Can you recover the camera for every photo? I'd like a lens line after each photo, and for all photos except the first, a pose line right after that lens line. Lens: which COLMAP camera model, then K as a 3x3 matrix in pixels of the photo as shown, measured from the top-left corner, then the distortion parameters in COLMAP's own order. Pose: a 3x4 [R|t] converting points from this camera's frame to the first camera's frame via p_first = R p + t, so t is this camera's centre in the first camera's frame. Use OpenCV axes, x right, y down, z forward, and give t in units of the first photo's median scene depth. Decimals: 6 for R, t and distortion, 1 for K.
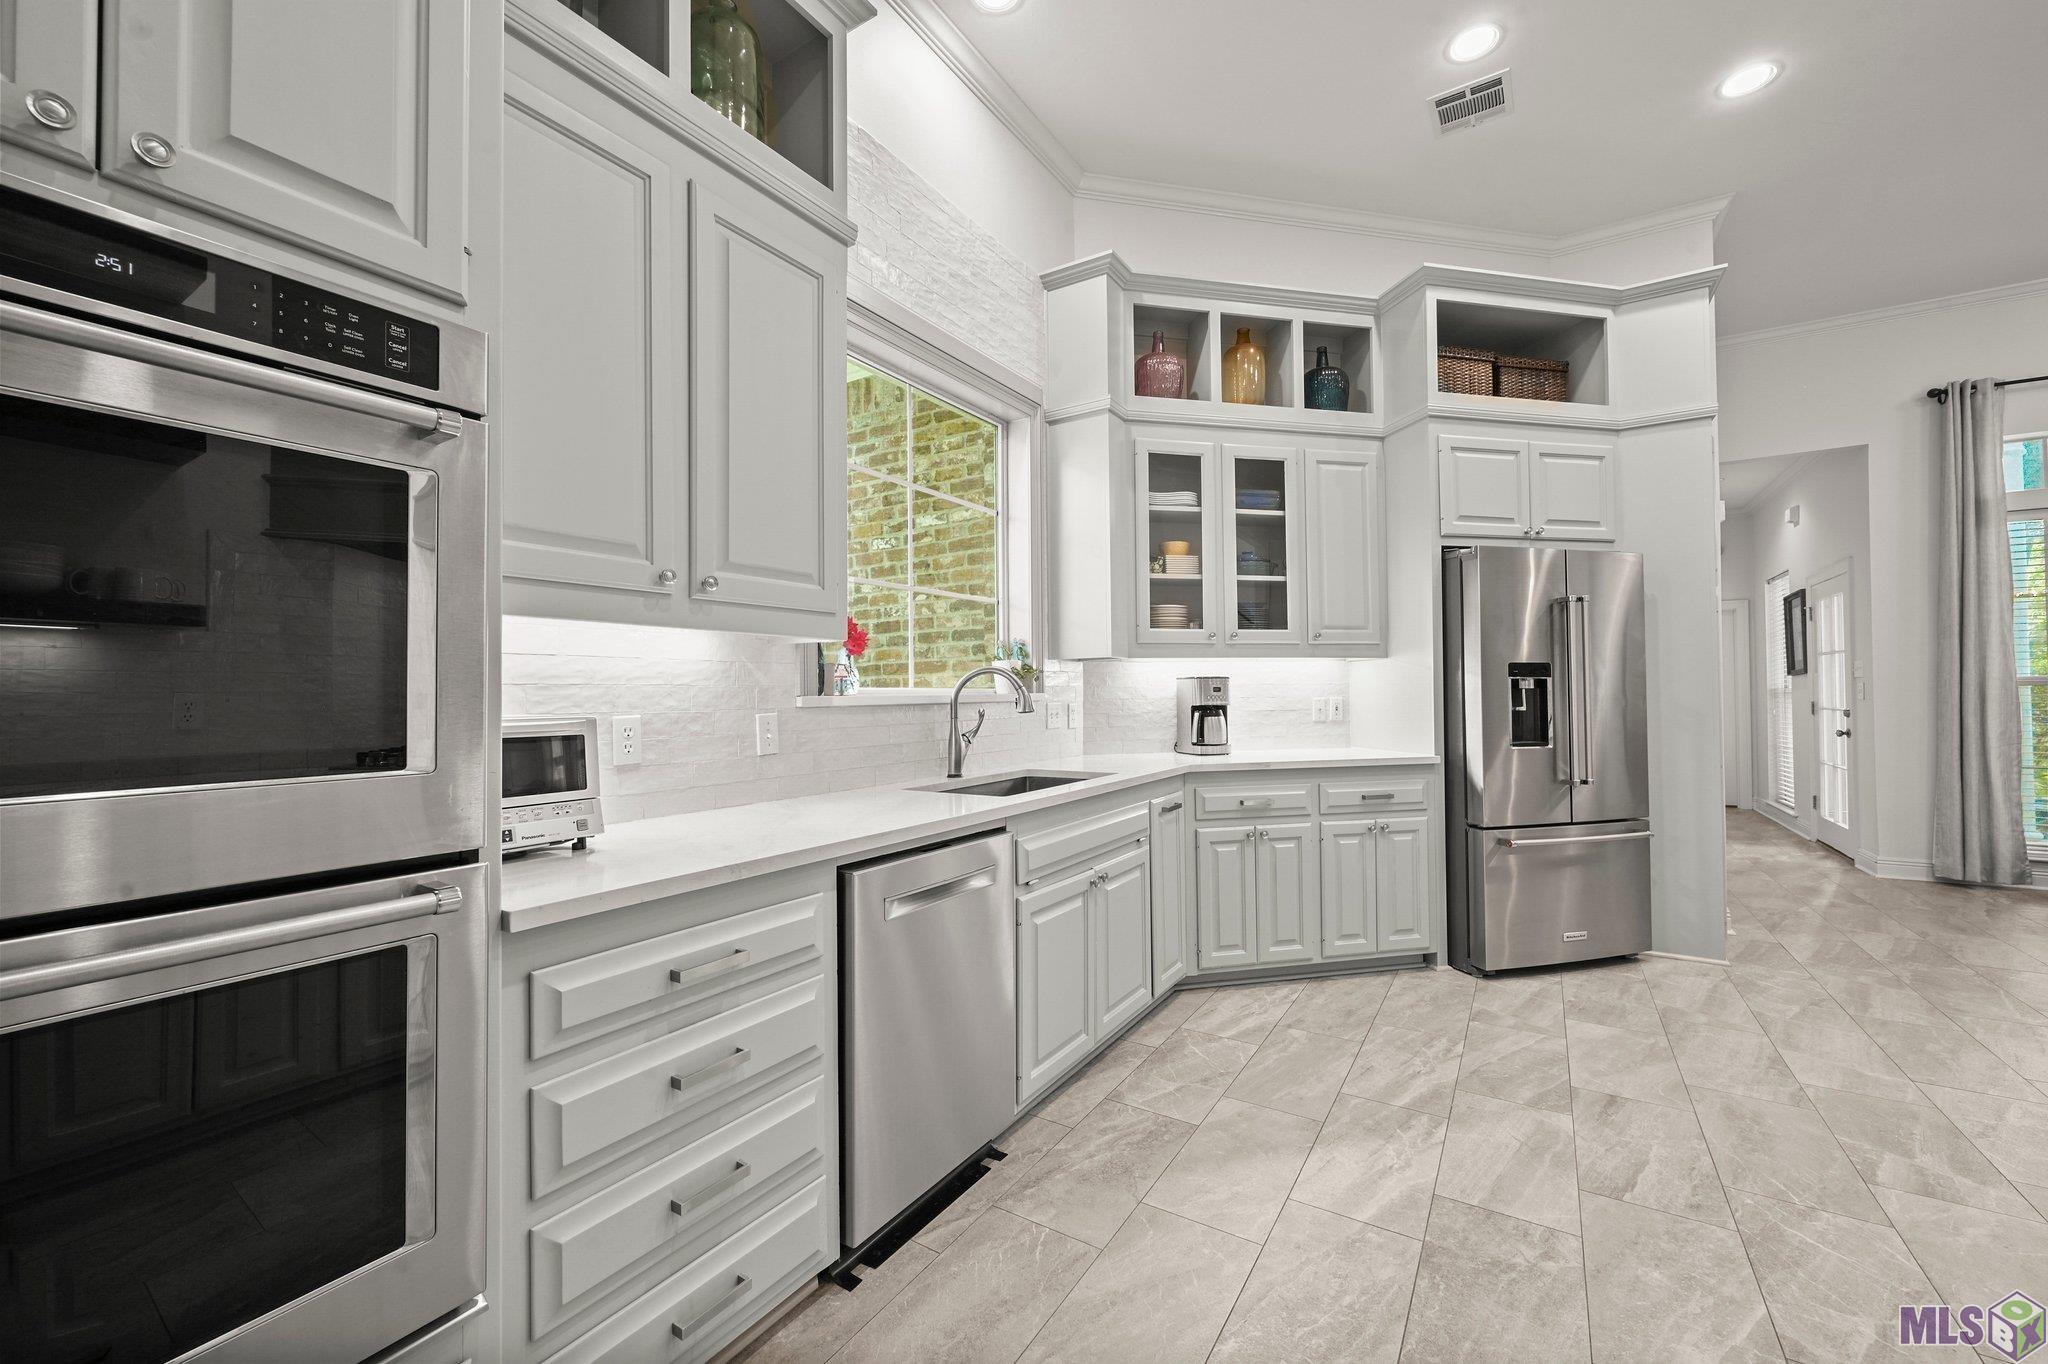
lens RADIAL K [[816.4, 0, 1017.6], [0, 816.4, 679.5], [0, 0, 1]] dist [0.000996, -0.001768]
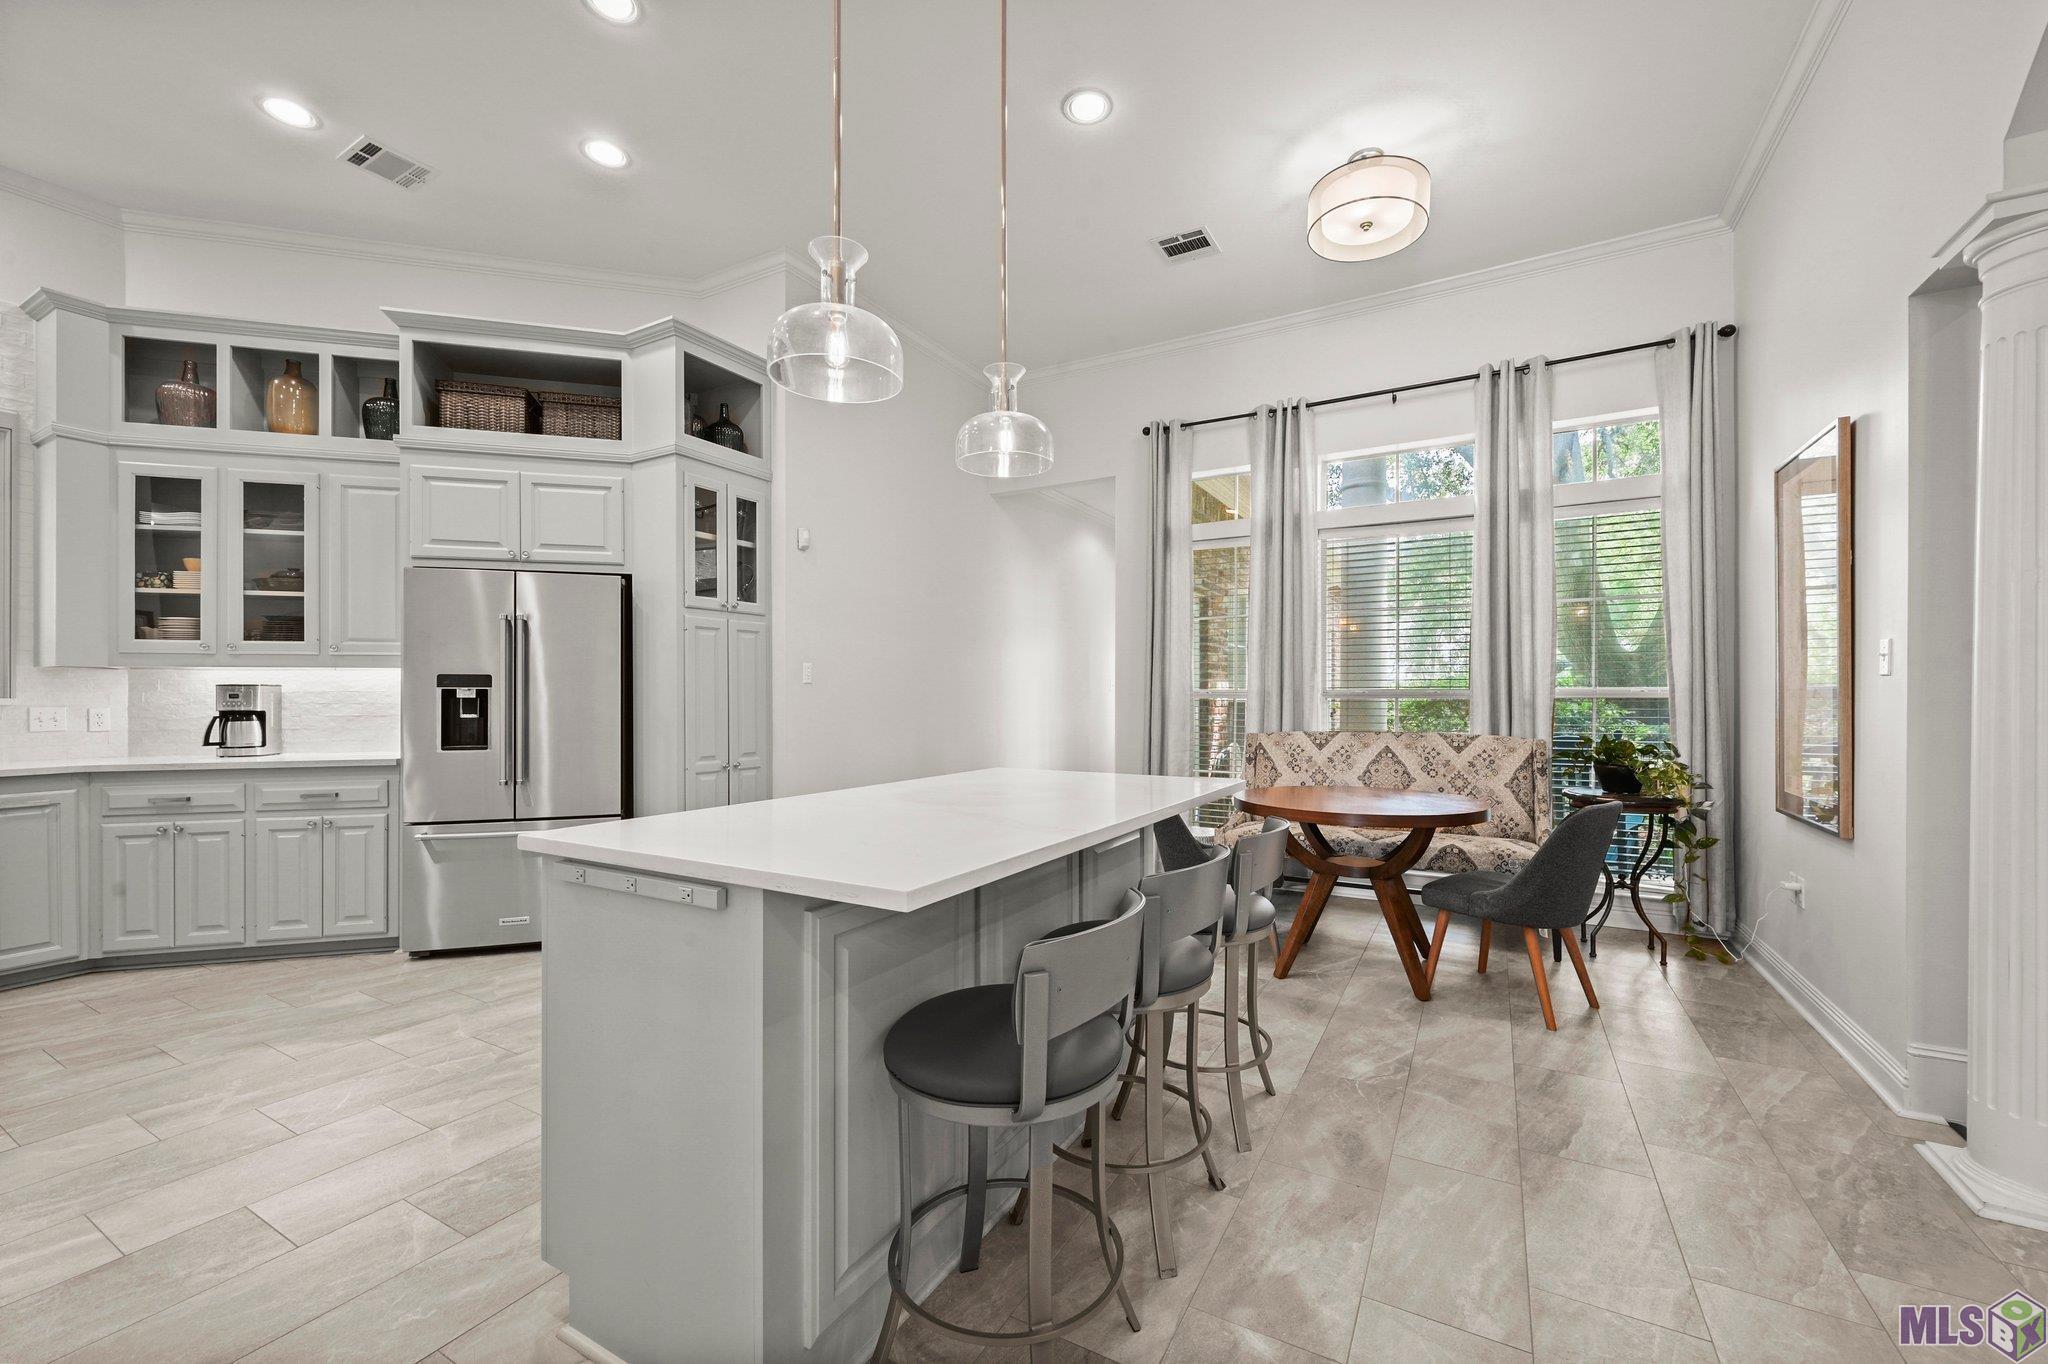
lens RADIAL K [[816.4, 0, 1026.0], [0, 816.4, 696.7], [0, 0, 1]] dist [0.000996, -0.001768]
pose [[0.998489, 0.007747, 0.054401, 1.272522], [-0.008779, 0.999785, 0.018767, -0.017272], [-0.054244, -0.019216, 0.998343, -0.139009]]
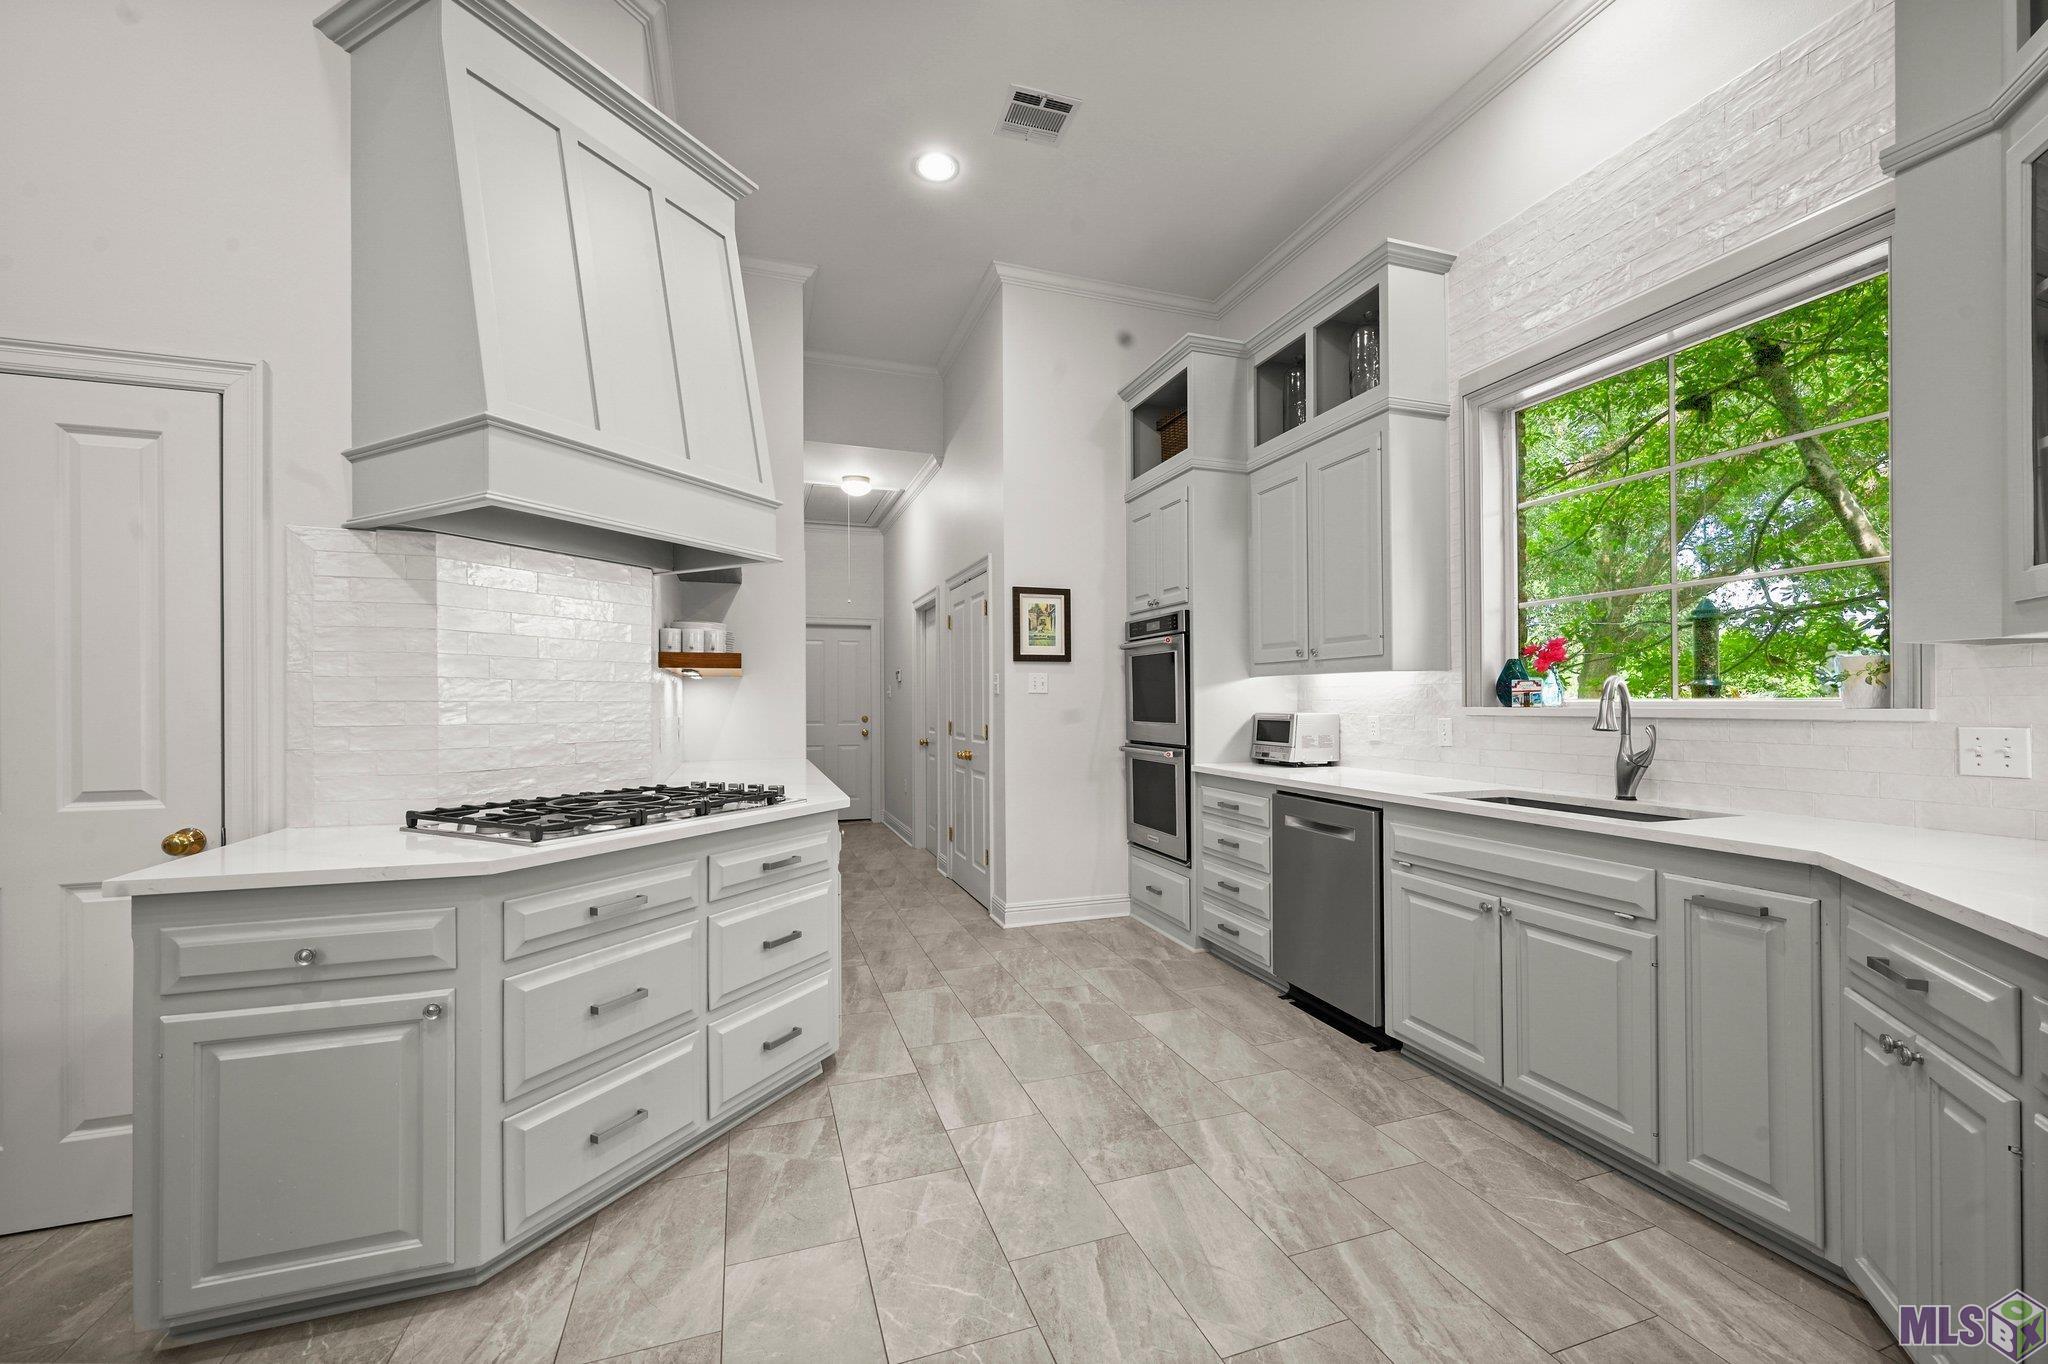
lens RADIAL K [[816.4, 0, 1024.3], [0, 816.4, 692.9], [0, 0, 1]] dist [0.000996, -0.001768]
pose [[-0.625039, 0.004044, -0.780583, 0.846335], [0.023326, 0.999637, -0.013499, -0.001806], [0.780245, -0.026645, -0.624906, 0.850927]]
